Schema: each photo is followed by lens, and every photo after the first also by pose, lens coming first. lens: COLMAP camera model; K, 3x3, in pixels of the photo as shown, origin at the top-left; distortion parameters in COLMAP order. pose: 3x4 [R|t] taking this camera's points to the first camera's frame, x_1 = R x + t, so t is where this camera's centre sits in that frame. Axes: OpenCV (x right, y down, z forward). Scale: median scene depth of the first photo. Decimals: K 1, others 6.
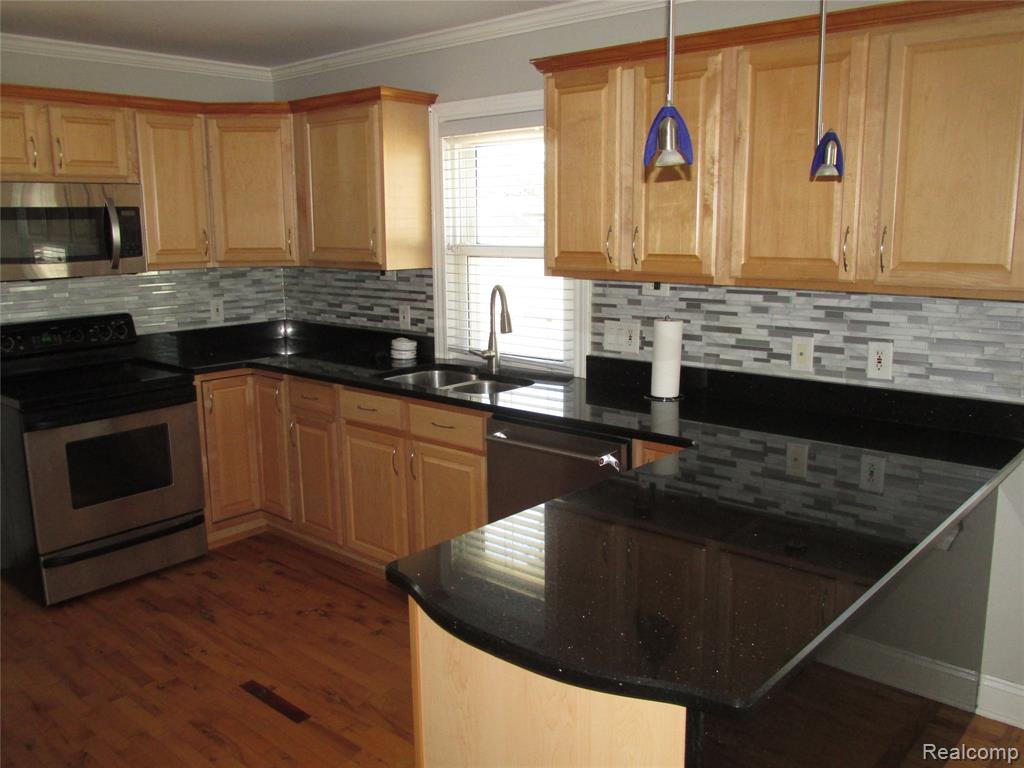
lens RADIAL K [[852.2, 0, 515.7], [0, 852.2, 384.7], [0, 0, 1]] dist [-0.026816, 0.000240]
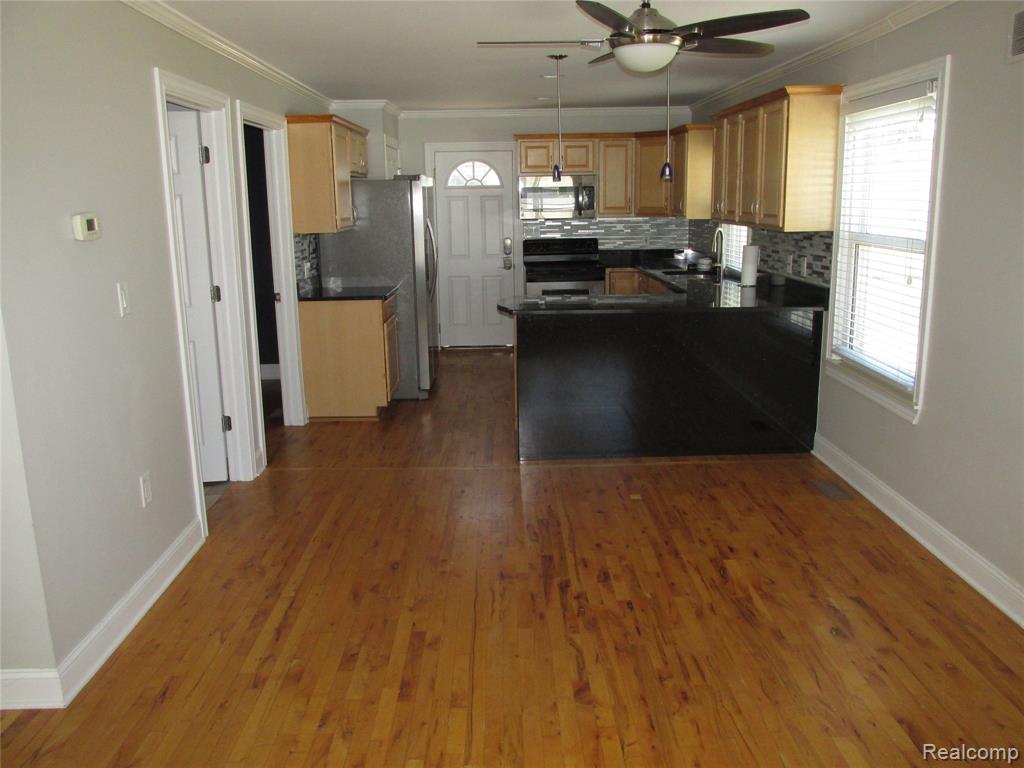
lens RADIAL K [[852.2, 0, 515.5], [0, 852.2, 385.4], [0, 0, 1]] dist [-0.026816, 0.000240]
pose [[0.669099, 0.164070, -0.724836, 1.236729], [-0.134442, 0.985956, 0.099072, 0.113612], [0.730912, 0.031159, 0.681760, -0.679434]]
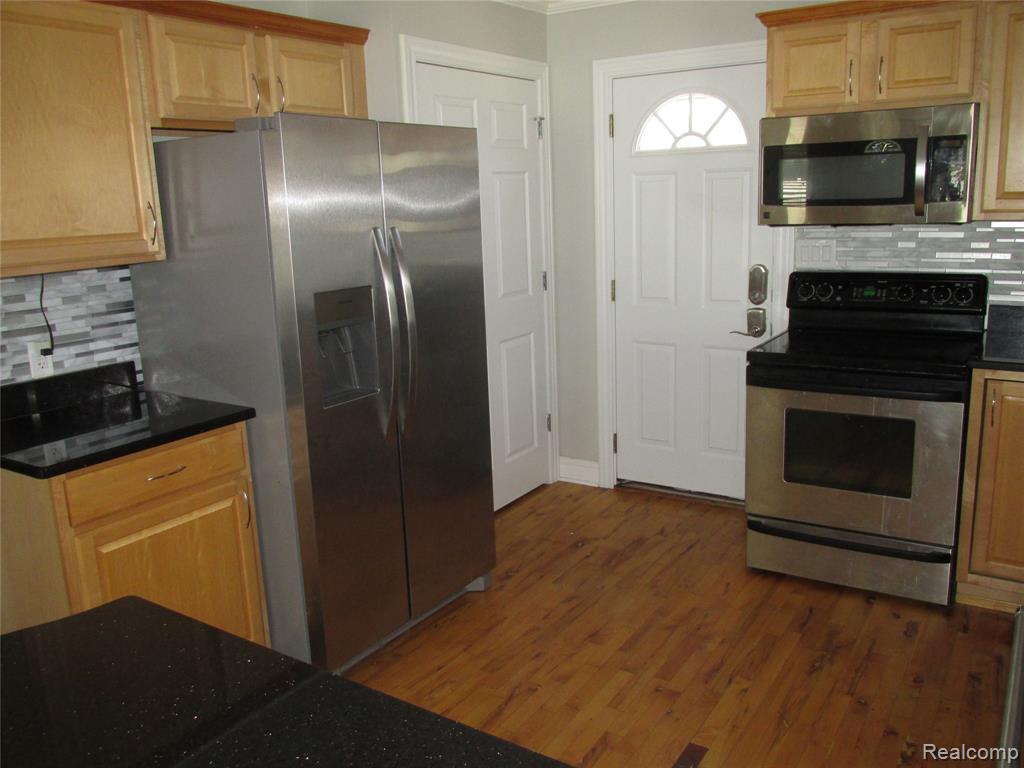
lens RADIAL K [[852.2, 0, 515.2], [0, 852.2, 380.6], [0, 0, 1]] dist [-0.026816, 0.000240]
pose [[0.144393, 0.221273, -0.964463, 0.318831], [-0.153684, 0.967865, 0.199045, -0.102305], [0.977513, 0.119482, 0.173759, 0.598090]]
